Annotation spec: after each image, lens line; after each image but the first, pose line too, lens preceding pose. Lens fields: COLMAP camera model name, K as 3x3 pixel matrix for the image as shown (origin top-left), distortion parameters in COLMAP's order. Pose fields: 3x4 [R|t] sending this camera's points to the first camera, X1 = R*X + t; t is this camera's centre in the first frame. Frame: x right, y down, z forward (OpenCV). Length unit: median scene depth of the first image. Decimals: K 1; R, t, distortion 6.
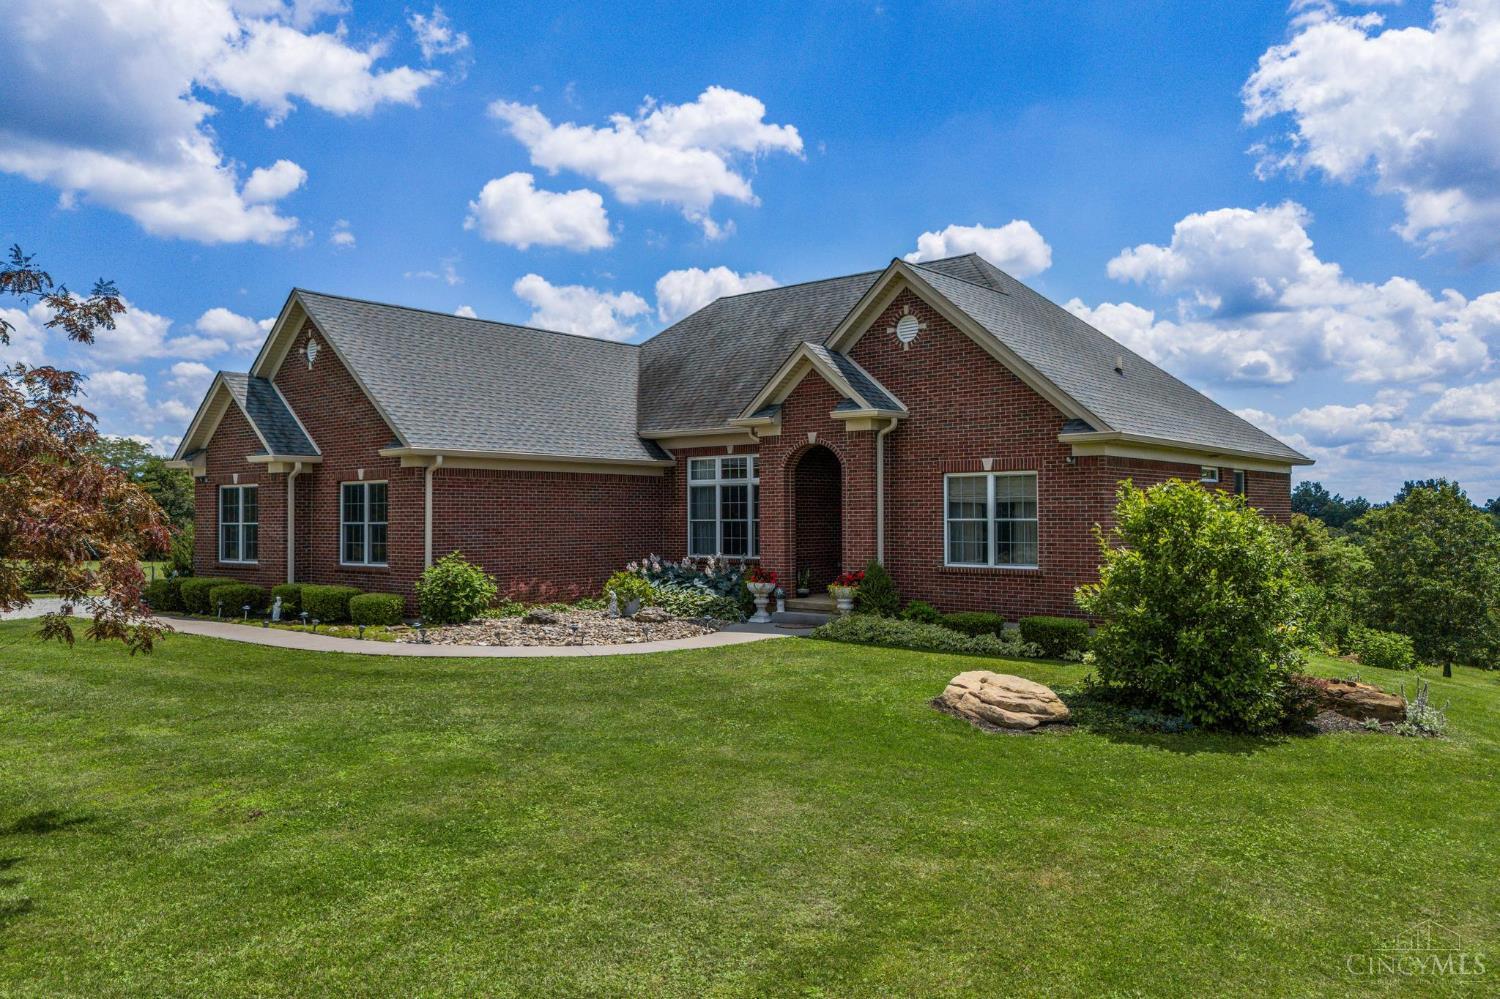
lens RADIAL K [[1115.0, 0, 761.6], [0, 1115.0, 503.5], [0, 0, 1]] dist [0.077861, -0.085383]
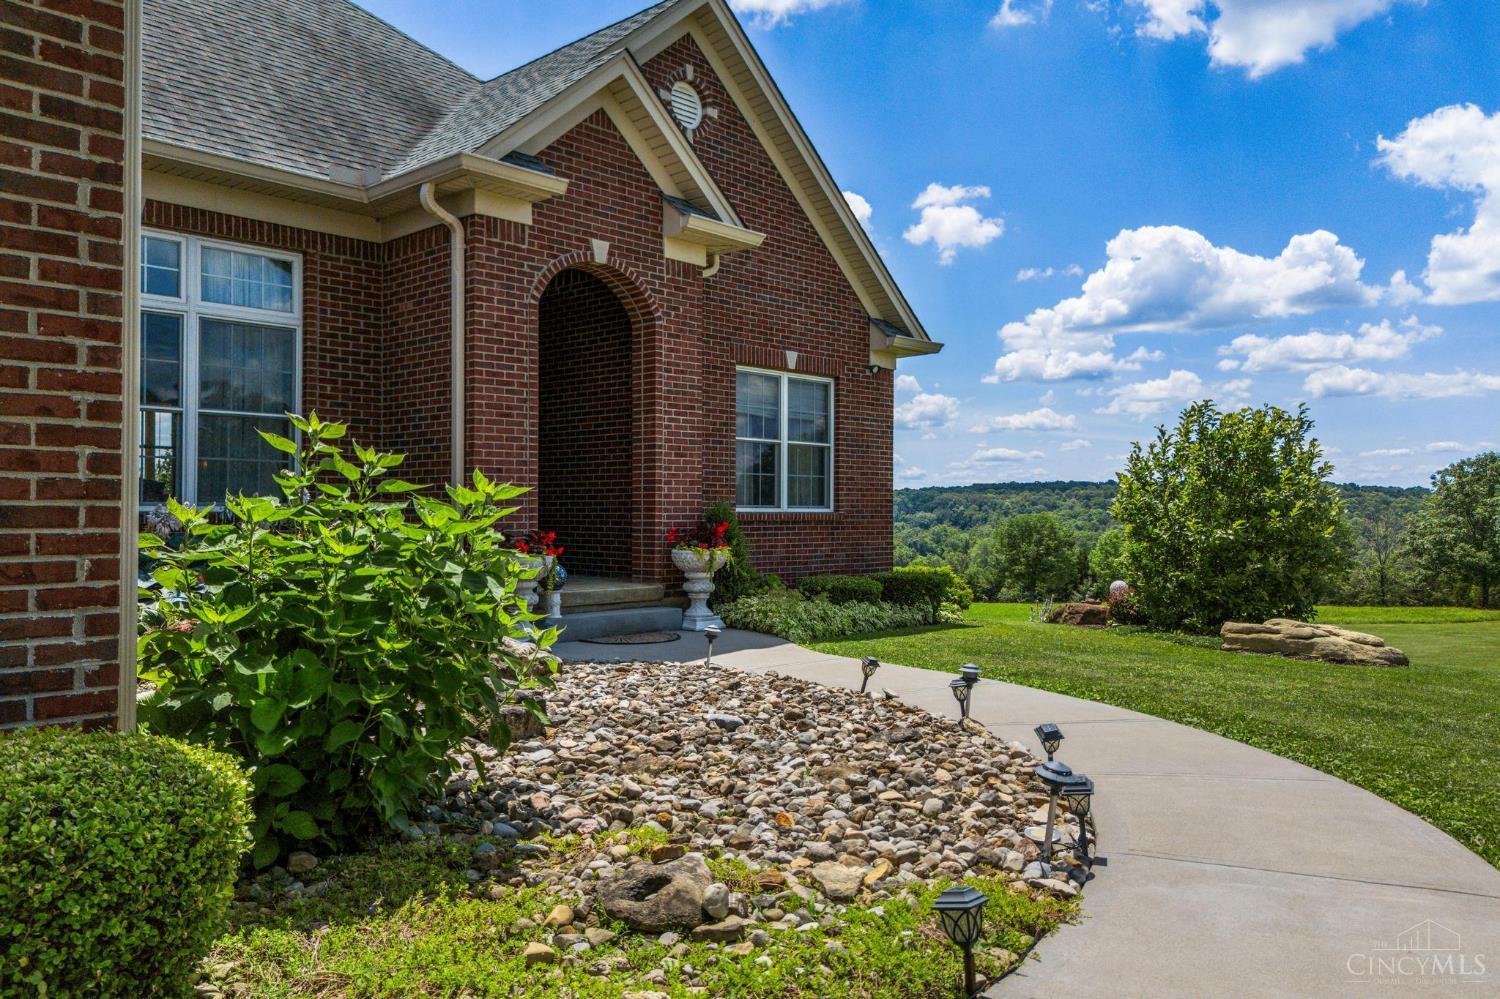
lens RADIAL K [[1115.0, 0, 761.6], [0, 1115.0, 503.5], [0, 0, 1]] dist [0.077861, -0.085383]
pose [[0.061946, 0.014859, 0.997969, -0.406721], [-0.011451, 0.999834, -0.014176, 0.053234], [-0.998014, -0.010550, 0.062106, 0.838316]]
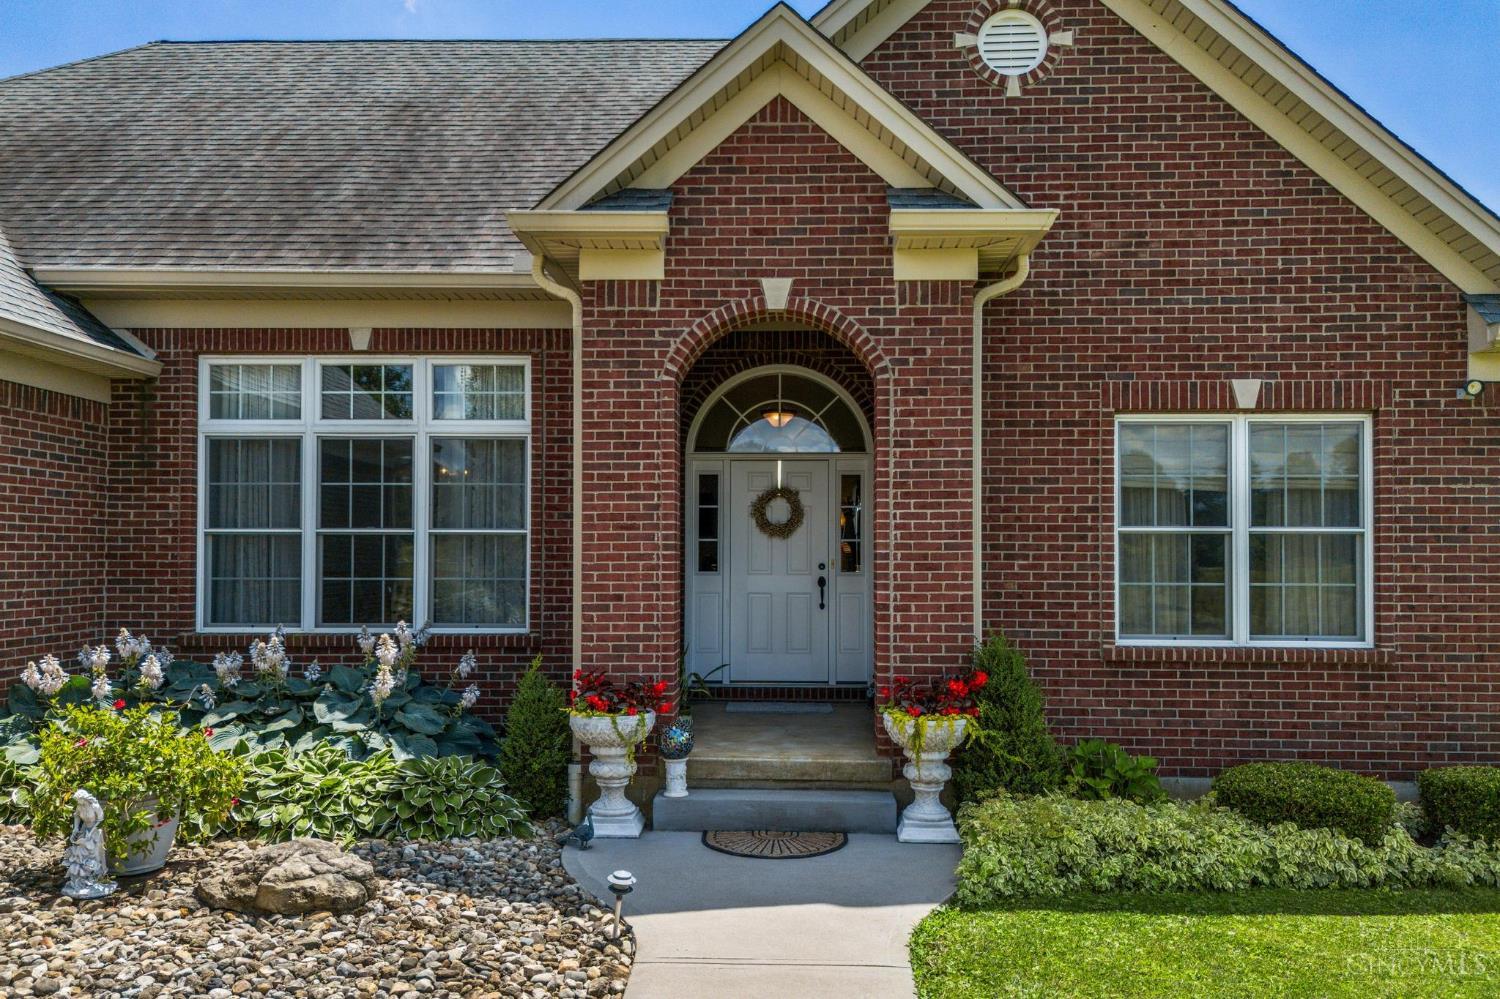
lens RADIAL K [[1104.8, 0, 764.6], [0, 1104.8, 533.8], [0, 0, 1]] dist [0.074034, -0.083873]
pose [[0.789470, 0.019104, 0.613492, -0.160228], [-0.014014, 0.999816, -0.013101, 0.020582], [-0.613629, 0.001745, 0.789592, 0.676251]]
